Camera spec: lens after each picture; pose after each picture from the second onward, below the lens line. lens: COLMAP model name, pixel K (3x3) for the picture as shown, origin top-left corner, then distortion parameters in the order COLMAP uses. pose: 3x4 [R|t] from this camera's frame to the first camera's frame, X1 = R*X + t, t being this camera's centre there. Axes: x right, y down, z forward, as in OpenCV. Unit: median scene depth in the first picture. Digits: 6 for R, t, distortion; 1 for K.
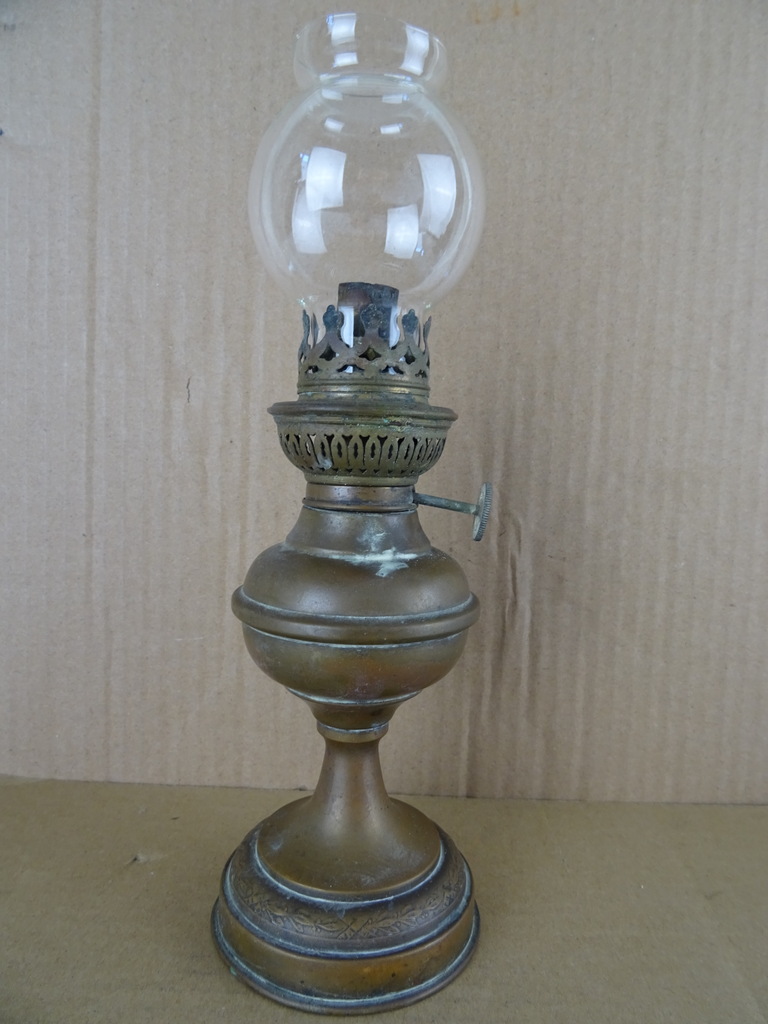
lens RADIAL K [[725.7, 0, 375.9], [0, 725.7, 513.5], [0, 0, 1]] dist [-0.005674, -0.006821]
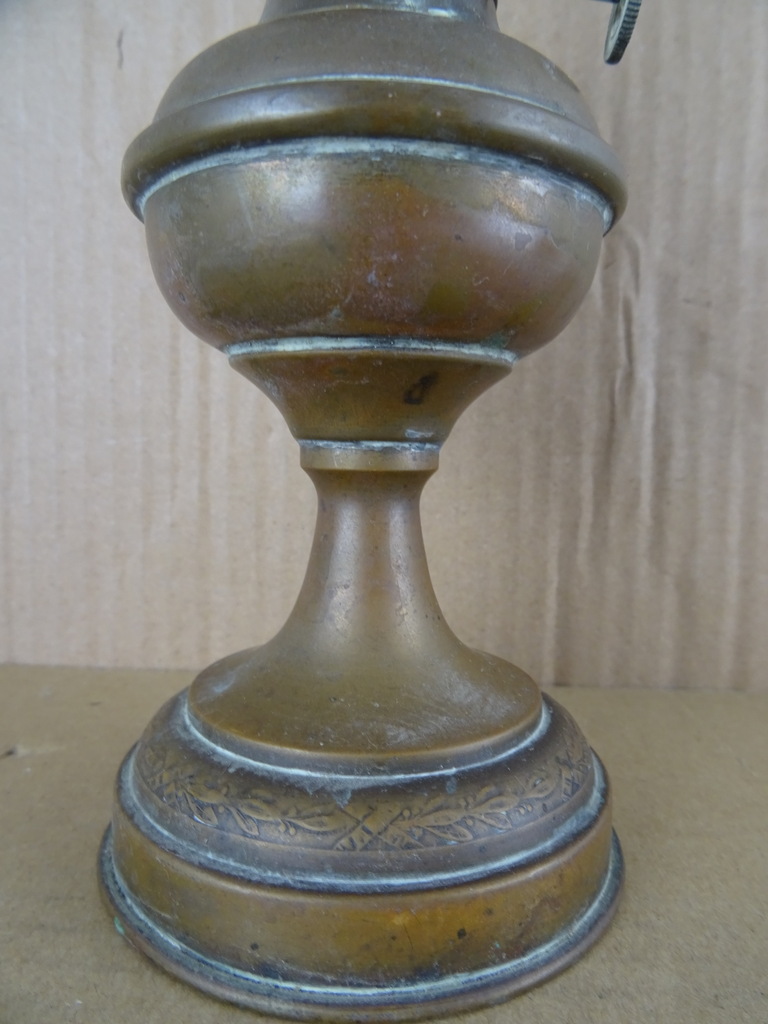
lens RADIAL K [[725.7, 0, 380.7], [0, 725.7, 514.7], [0, 0, 1]] dist [-0.005674, -0.006821]
pose [[0.999247, -0.008007, -0.037973, -0.003808], [0.007782, 0.999951, -0.006063, 0.252637], [0.038019, 0.005763, 0.999260, 0.364809]]
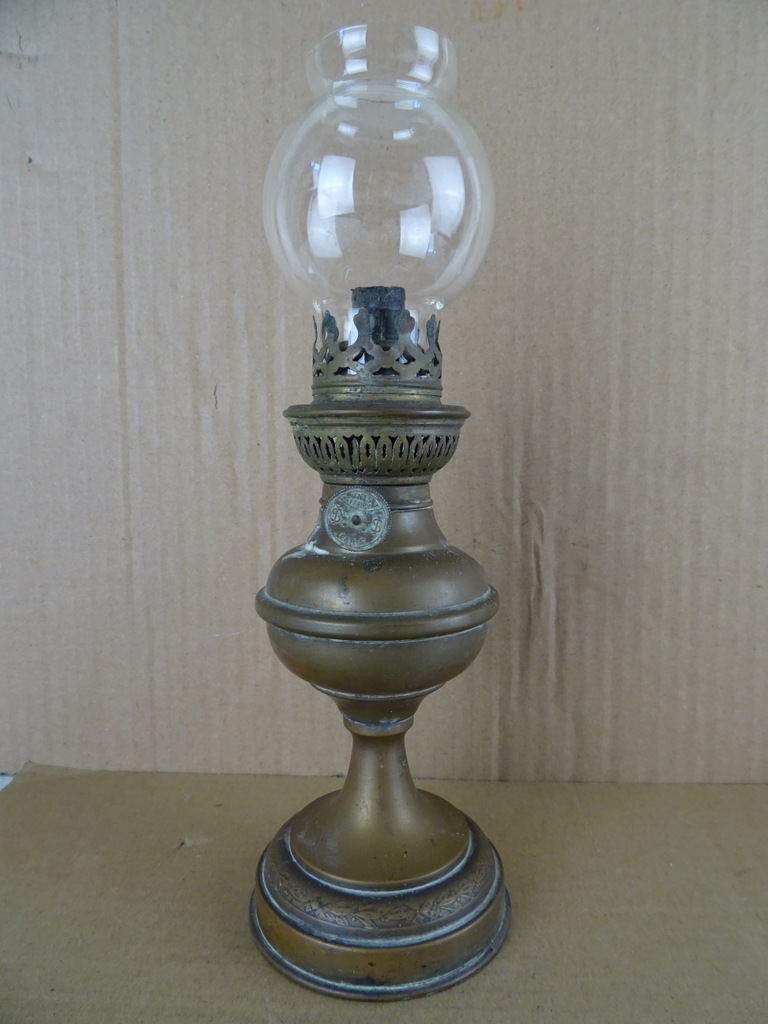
lens RADIAL K [[725.7, 0, 376.6], [0, 725.7, 514.5], [0, 0, 1]] dist [-0.005674, -0.006821]
pose [[0.997624, -0.036705, -0.058301, 0.026796], [0.037477, 0.999223, 0.012217, -0.004838], [0.057808, -0.014373, 0.998224, -0.029781]]
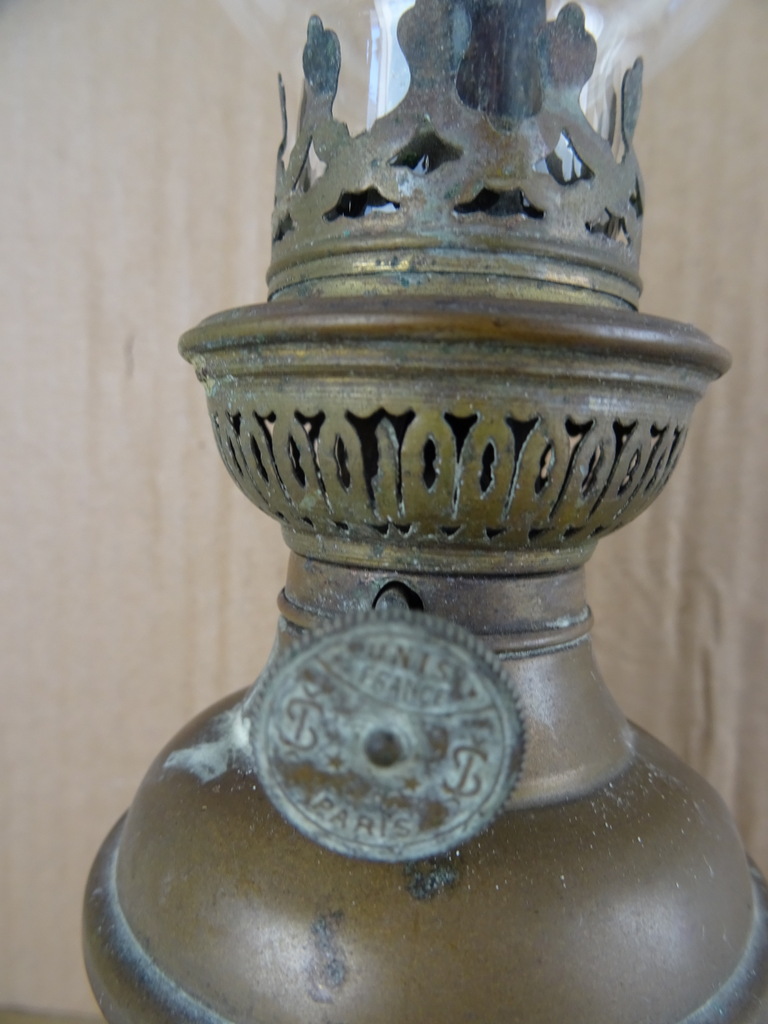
lens RADIAL K [[725.7, 0, 379.5], [0, 725.7, 513.3], [0, 0, 1]] dist [-0.005674, -0.006821]
pose [[0.997190, 0.000106, -0.074910, -0.016622], [-0.000656, 0.999973, -0.007321, -0.041112], [0.074907, 0.007349, 0.997163, 0.440555]]
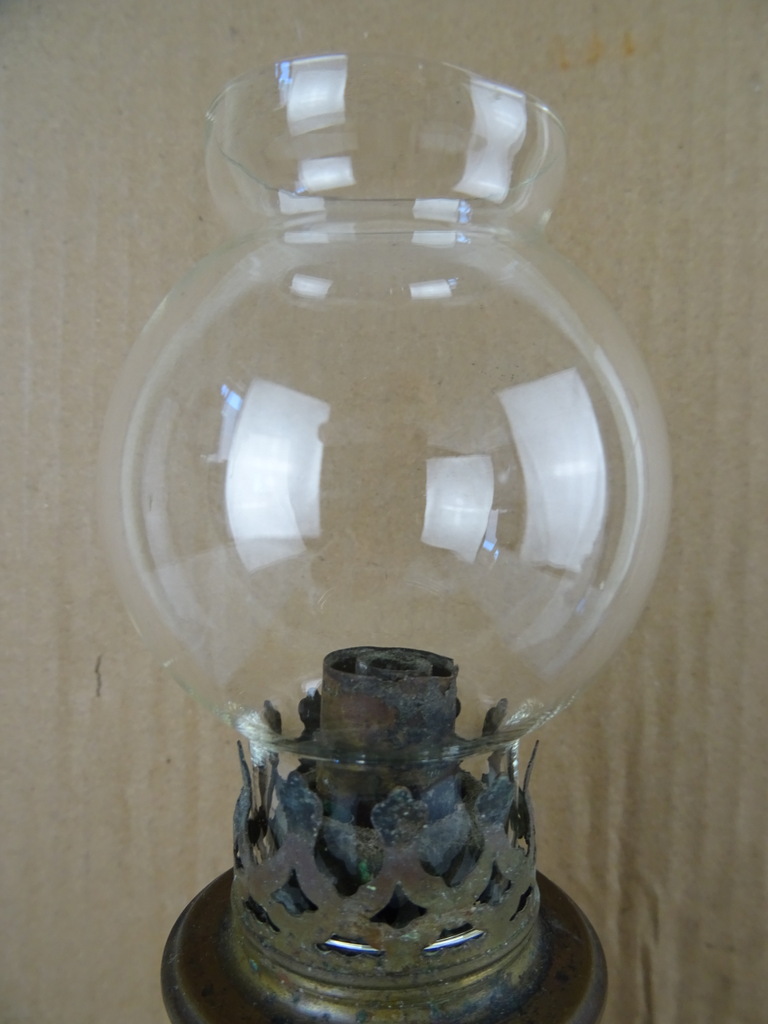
lens RADIAL K [[725.7, 0, 381.1], [0, 725.7, 517.3], [0, 0, 1]] dist [-0.005674, -0.006821]
pose [[0.999328, -0.018118, -0.031860, -0.000393], [0.016631, 0.998789, -0.046311, -0.270731], [0.032660, 0.045750, 0.998419, 0.397008]]
